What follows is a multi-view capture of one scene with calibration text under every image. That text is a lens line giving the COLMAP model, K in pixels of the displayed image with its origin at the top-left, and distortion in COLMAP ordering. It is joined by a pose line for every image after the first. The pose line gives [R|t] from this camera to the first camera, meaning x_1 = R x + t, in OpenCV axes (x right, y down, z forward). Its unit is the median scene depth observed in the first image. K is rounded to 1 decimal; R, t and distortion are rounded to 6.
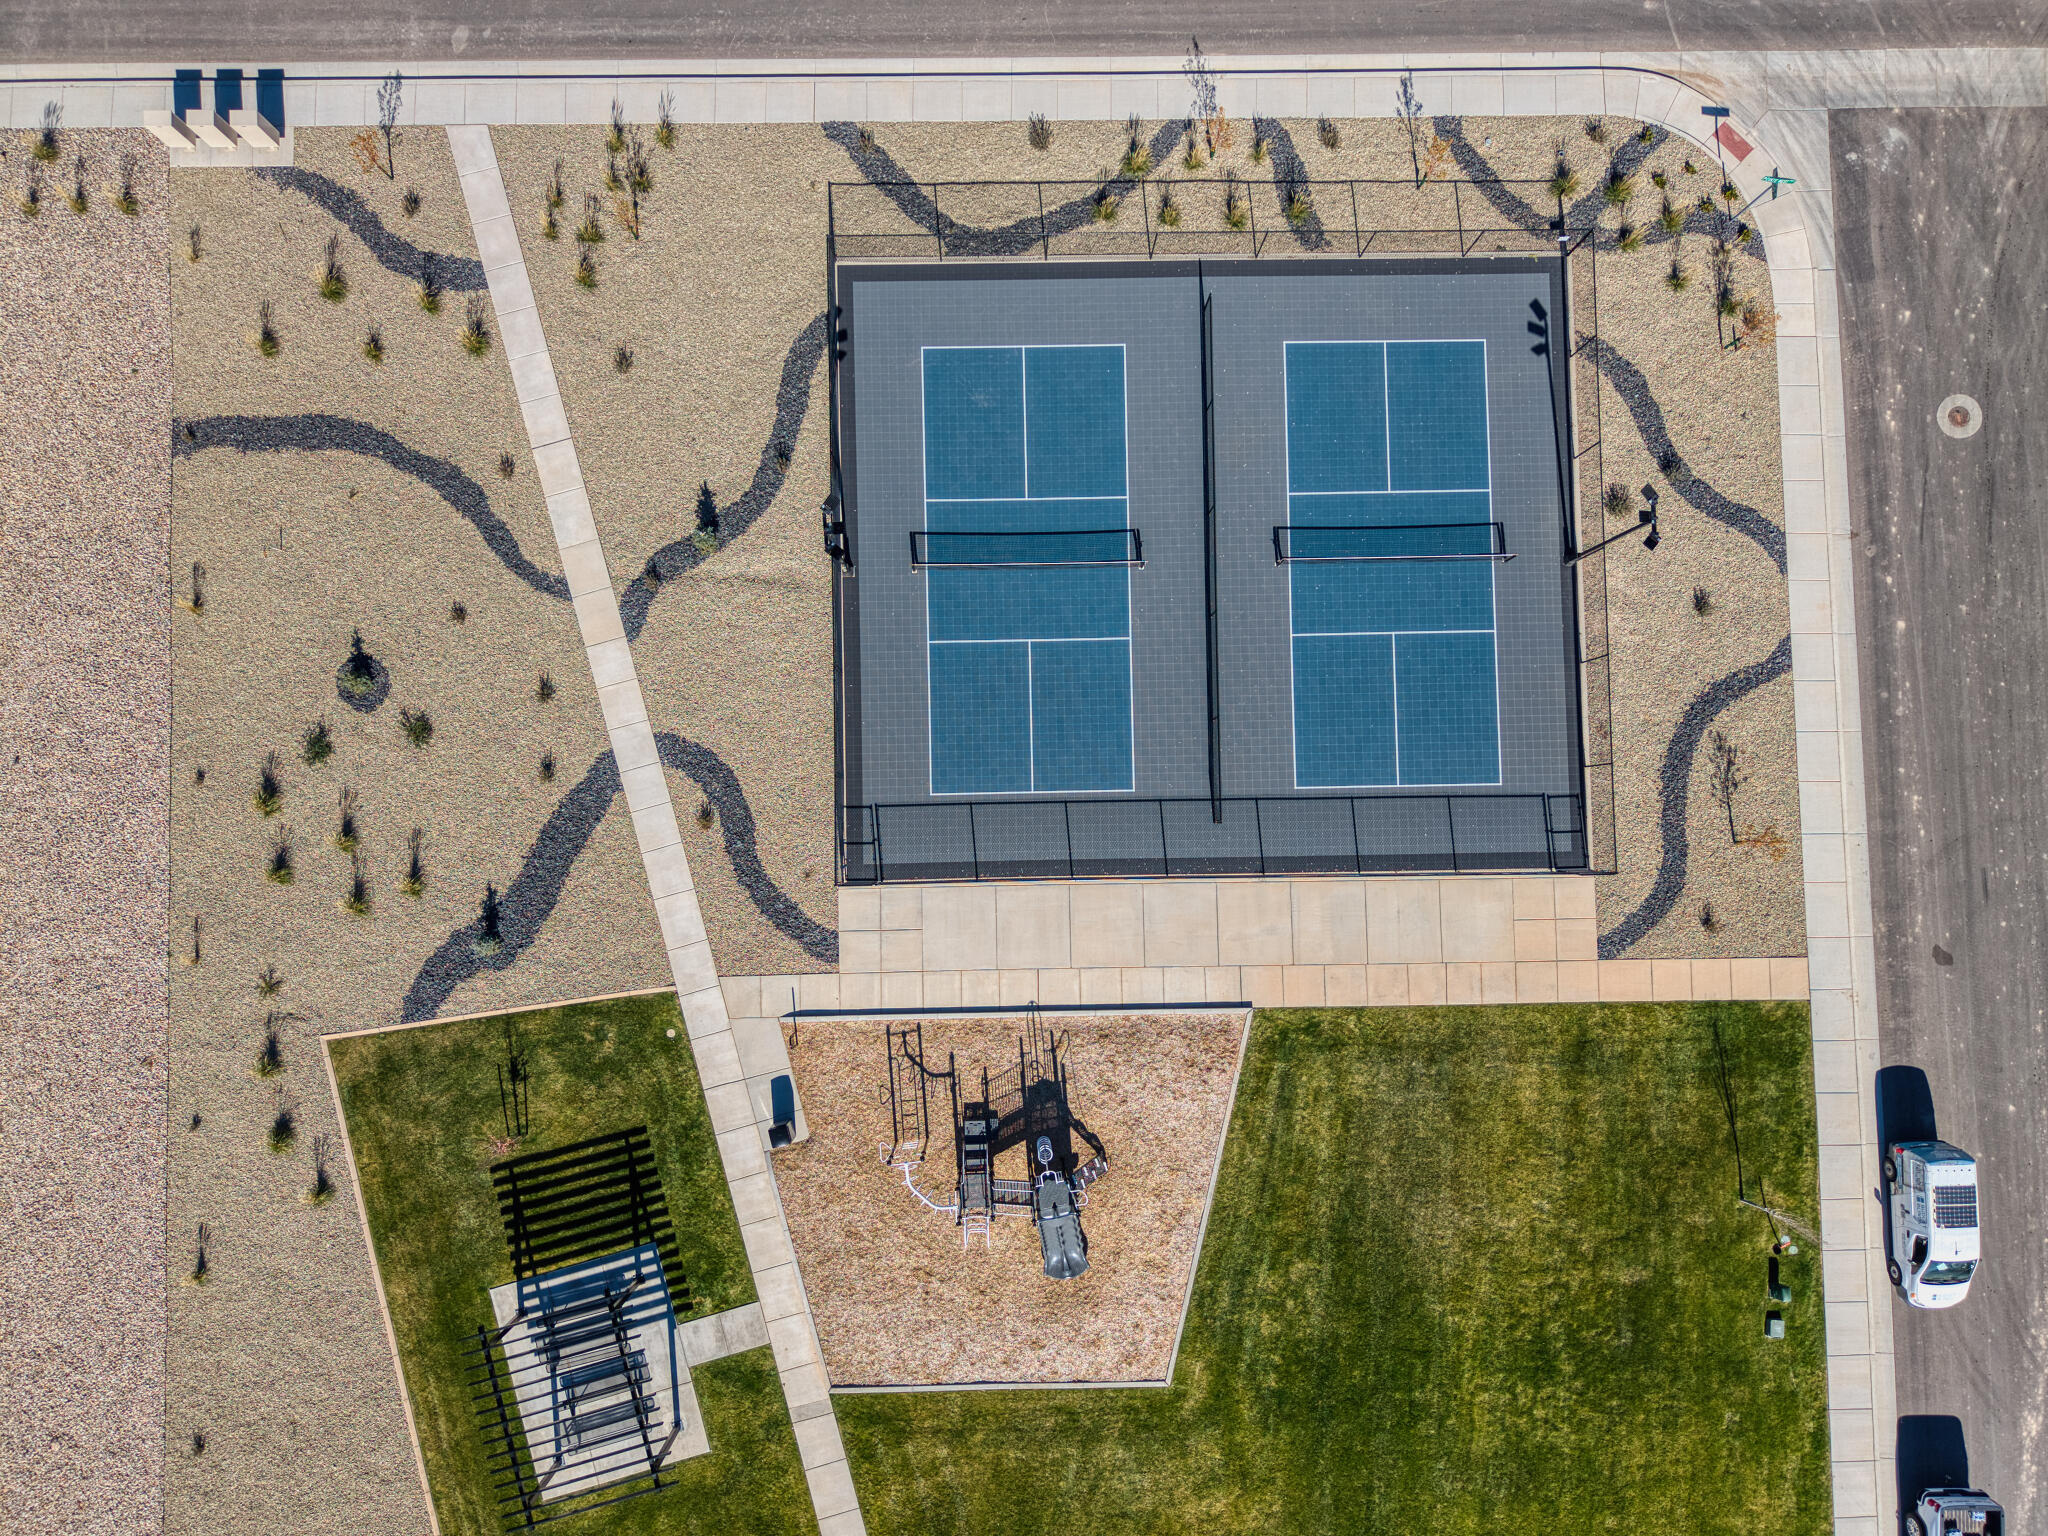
lens RADIAL K [[1368.9, 0, 1030.6], [0, 1368.9, 767.1], [0, 0, 1]] dist [0.041829, -0.044811]
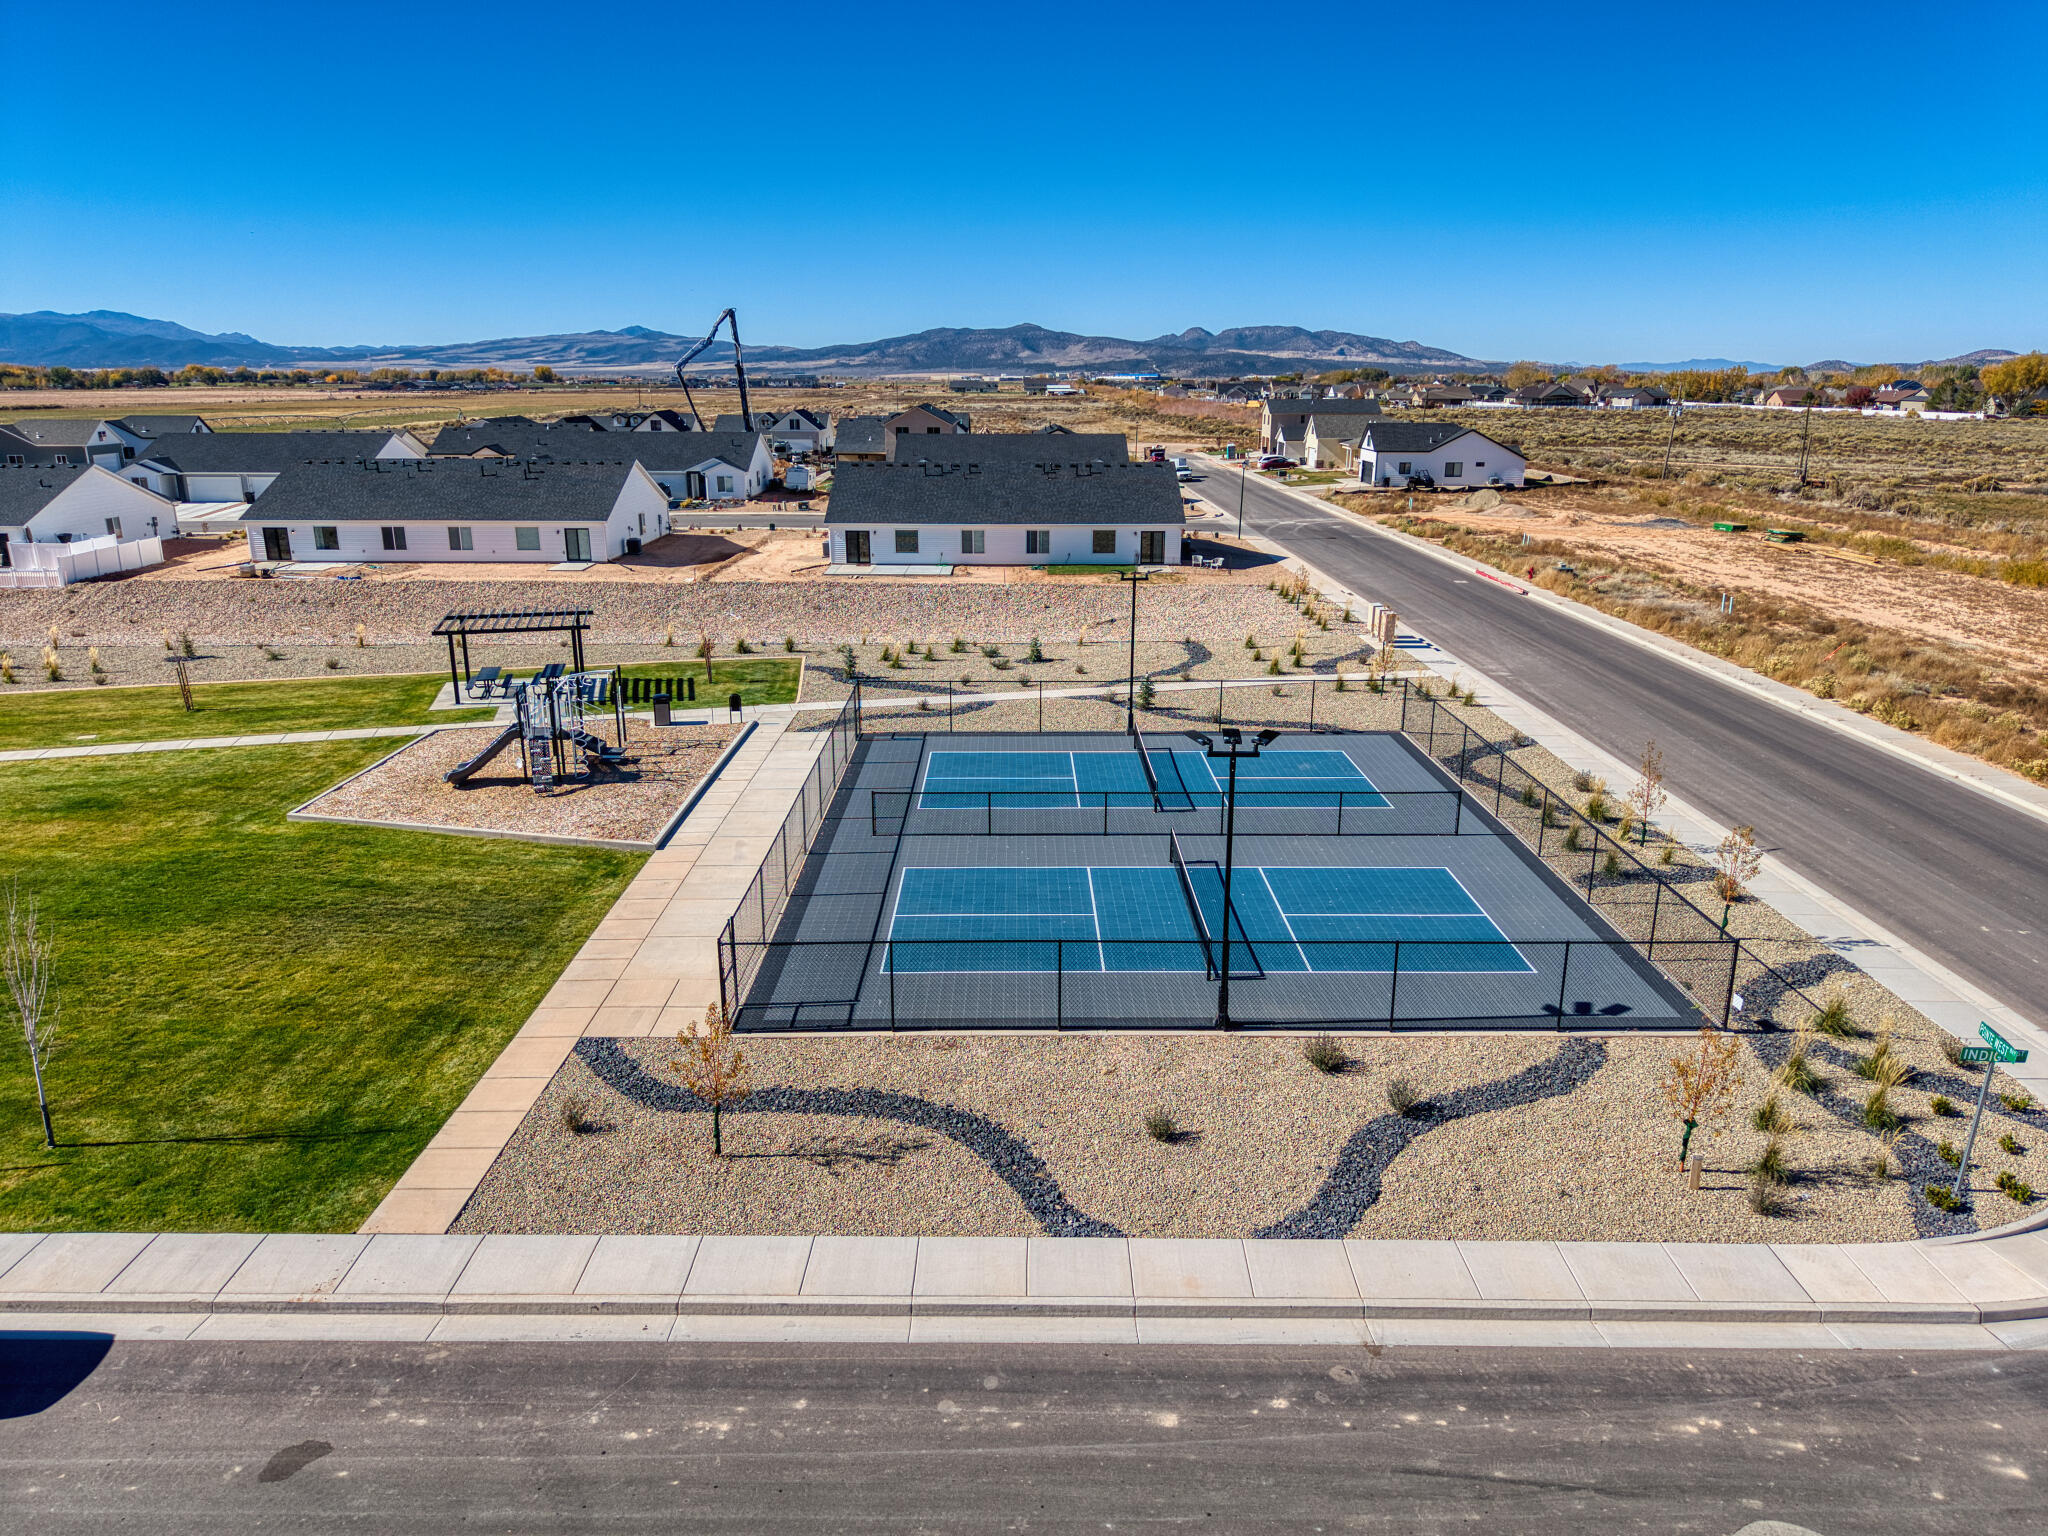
lens RADIAL K [[1368.9, 0, 1030.6], [0, 1368.9, 767.1], [0, 0, 1]] dist [0.041829, -0.044811]
pose [[-0.008283, 0.256093, -0.966617, 0.988360], [-0.998672, 0.047036, 0.021019, -0.083039], [0.050849, 0.965507, 0.255364, 0.738642]]
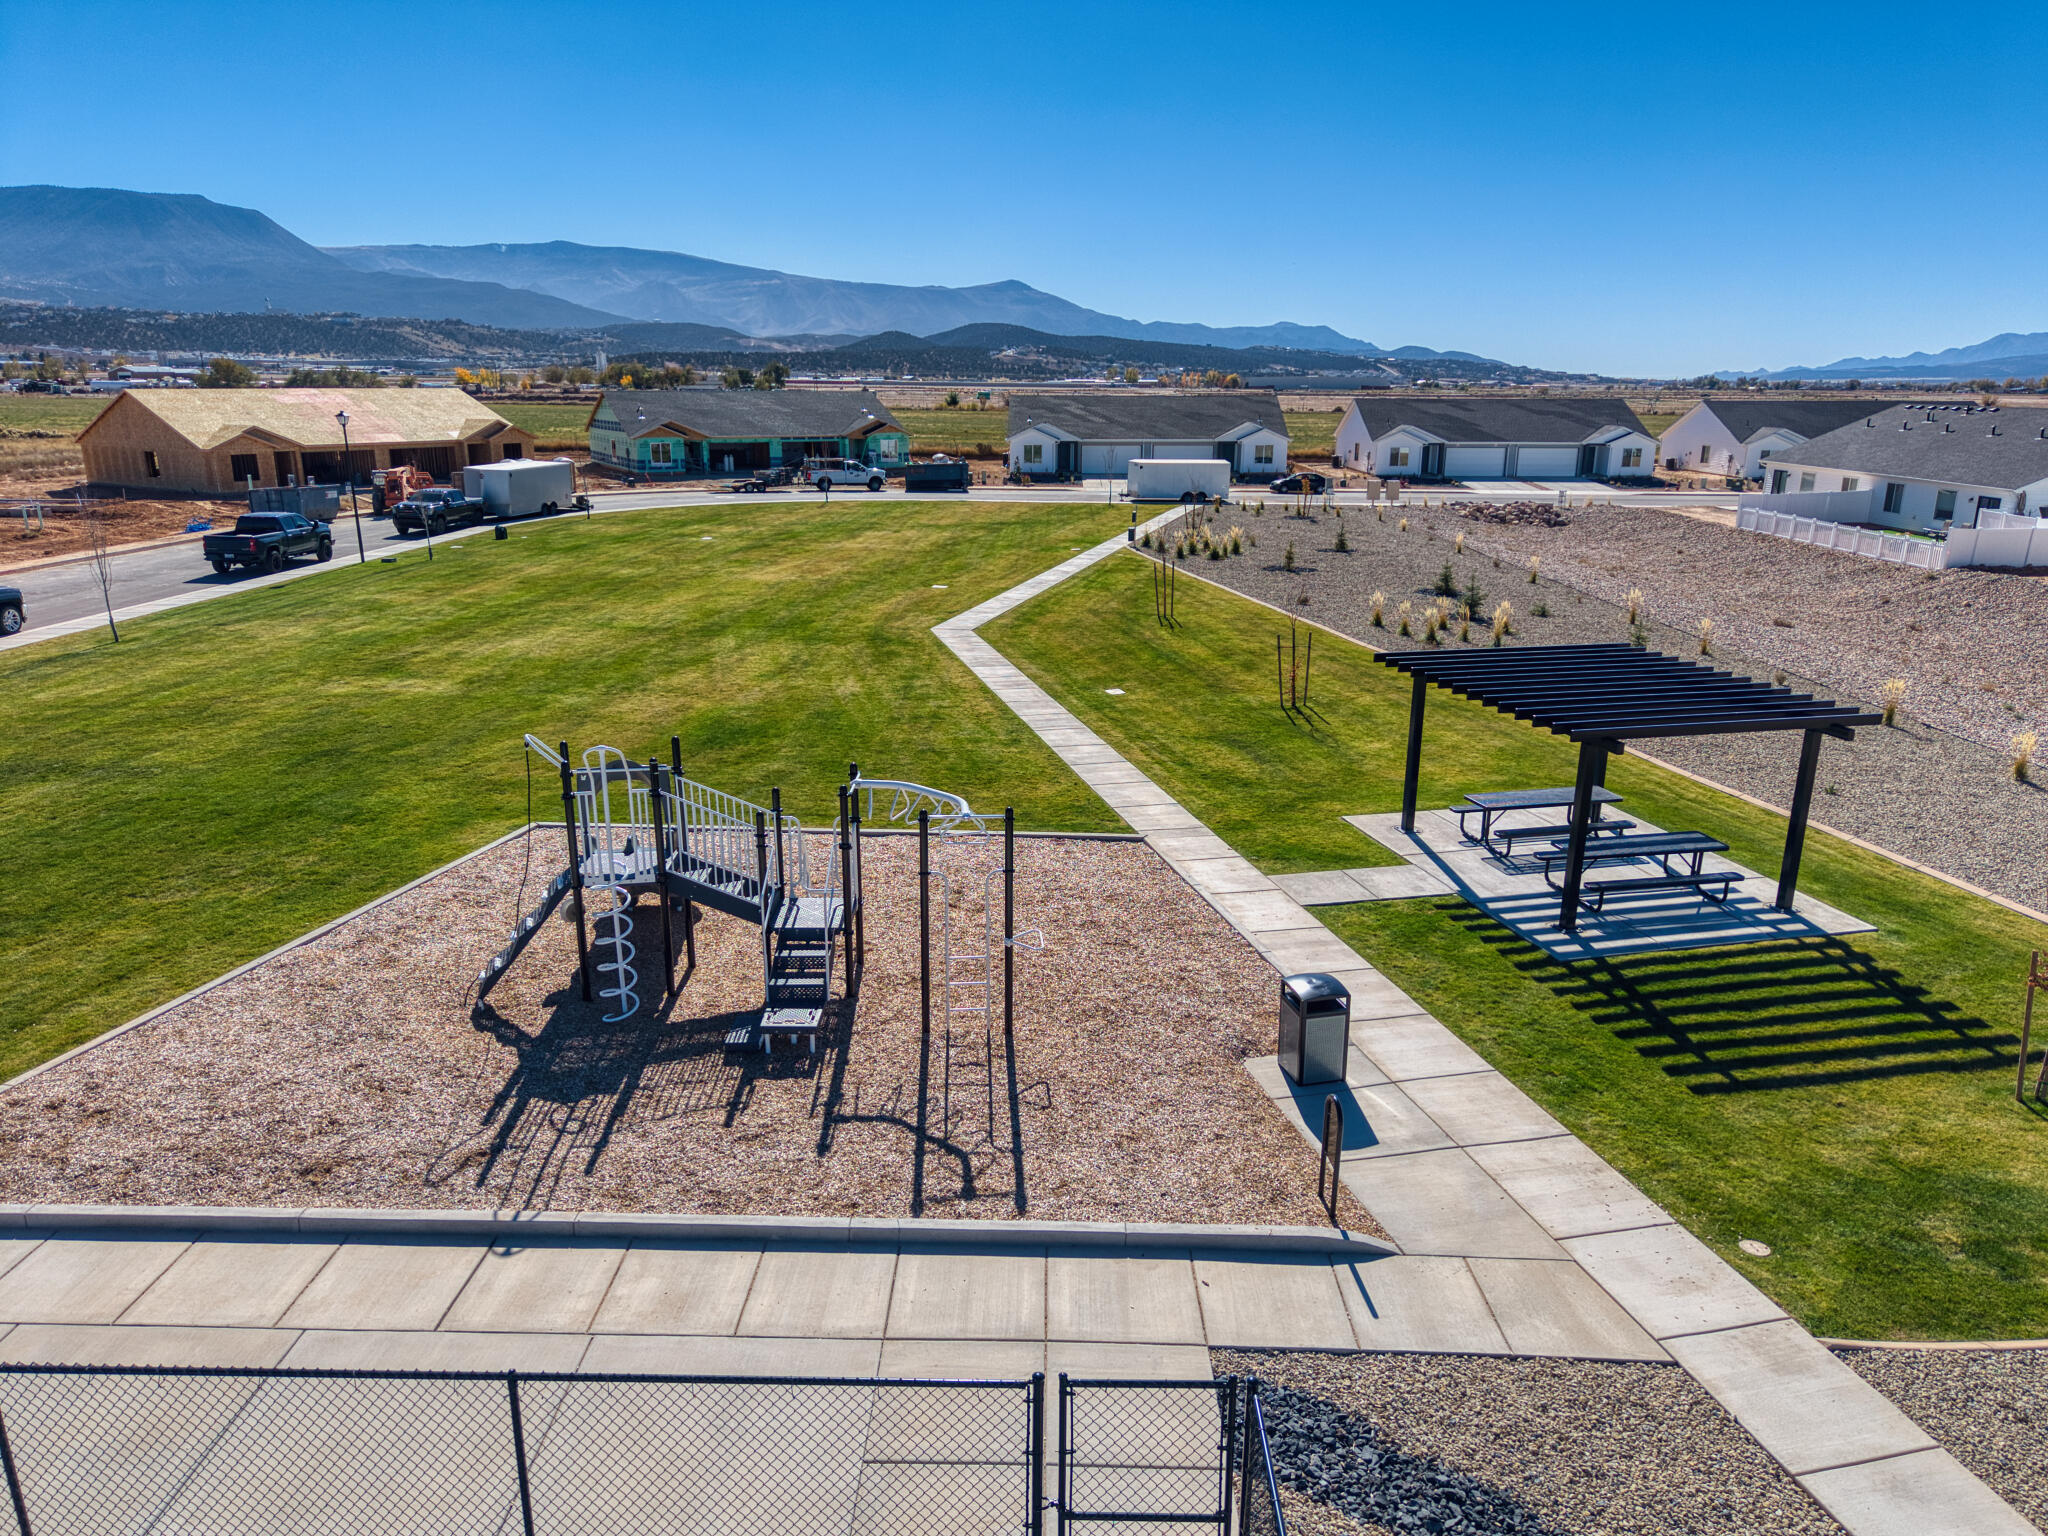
lens RADIAL K [[1368.9, 0, 1030.6], [0, 1368.9, 767.1], [0, 0, 1]] dist [0.041829, -0.044811]
pose [[-0.999047, -0.038774, 0.020047, -0.107240], [0.028037, -0.218022, 0.975541, -0.077868], [-0.033455, 0.975173, 0.218902, 0.834433]]
